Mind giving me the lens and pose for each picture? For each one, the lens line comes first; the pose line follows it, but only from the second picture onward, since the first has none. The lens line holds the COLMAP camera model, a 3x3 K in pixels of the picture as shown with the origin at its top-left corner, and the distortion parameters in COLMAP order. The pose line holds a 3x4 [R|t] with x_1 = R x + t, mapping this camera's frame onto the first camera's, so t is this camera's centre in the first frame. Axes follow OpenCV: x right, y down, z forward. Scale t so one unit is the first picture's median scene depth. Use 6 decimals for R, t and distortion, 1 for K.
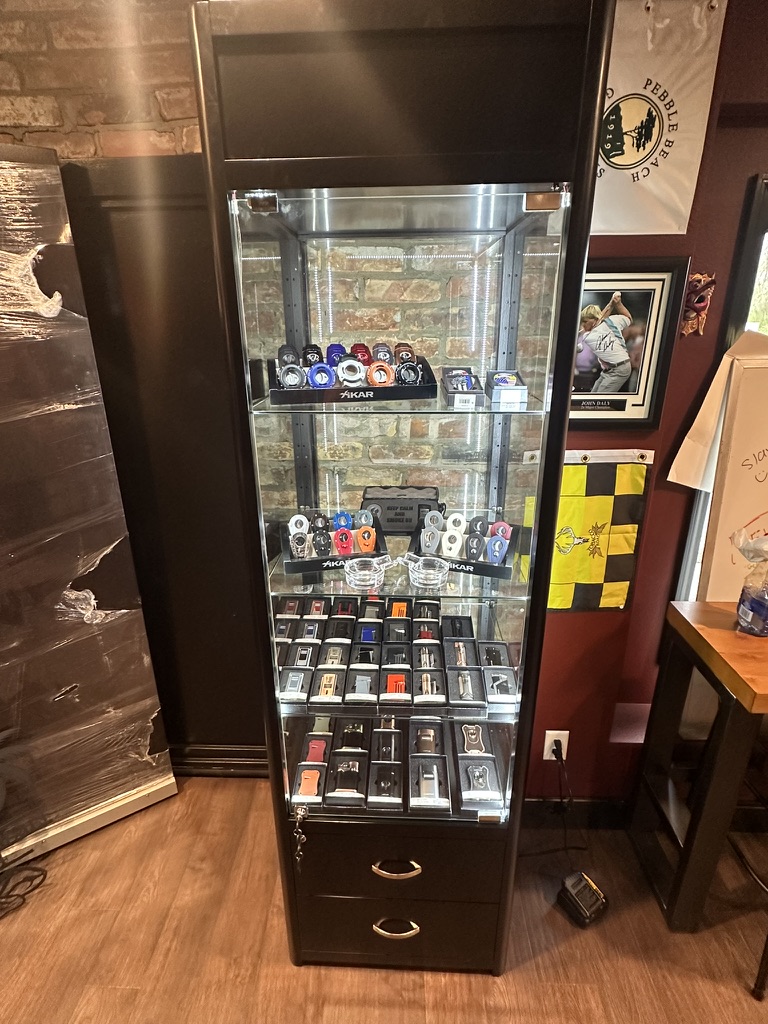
lens RADIAL K [[534.3, 0, 385.9], [0, 534.3, 512.0], [0, 0, 1]] dist [0.002731, 0.000169]
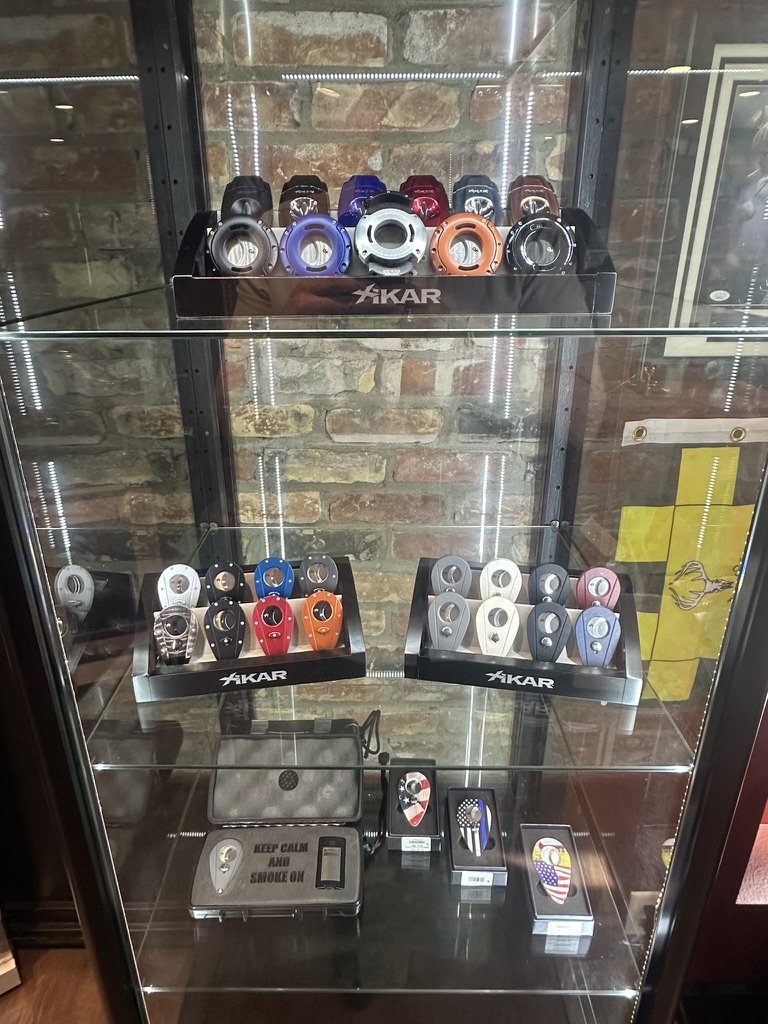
lens RADIAL K [[656.8, 0, 378.9], [0, 656.8, 512.6], [0, 0, 1]] dist [0.001951, -0.001746]
pose [[0.999191, -0.013847, 0.037767, -0.004335], [0.011690, 0.998321, 0.056739, -0.058913], [-0.038490, -0.056252, 0.997674, 0.332848]]
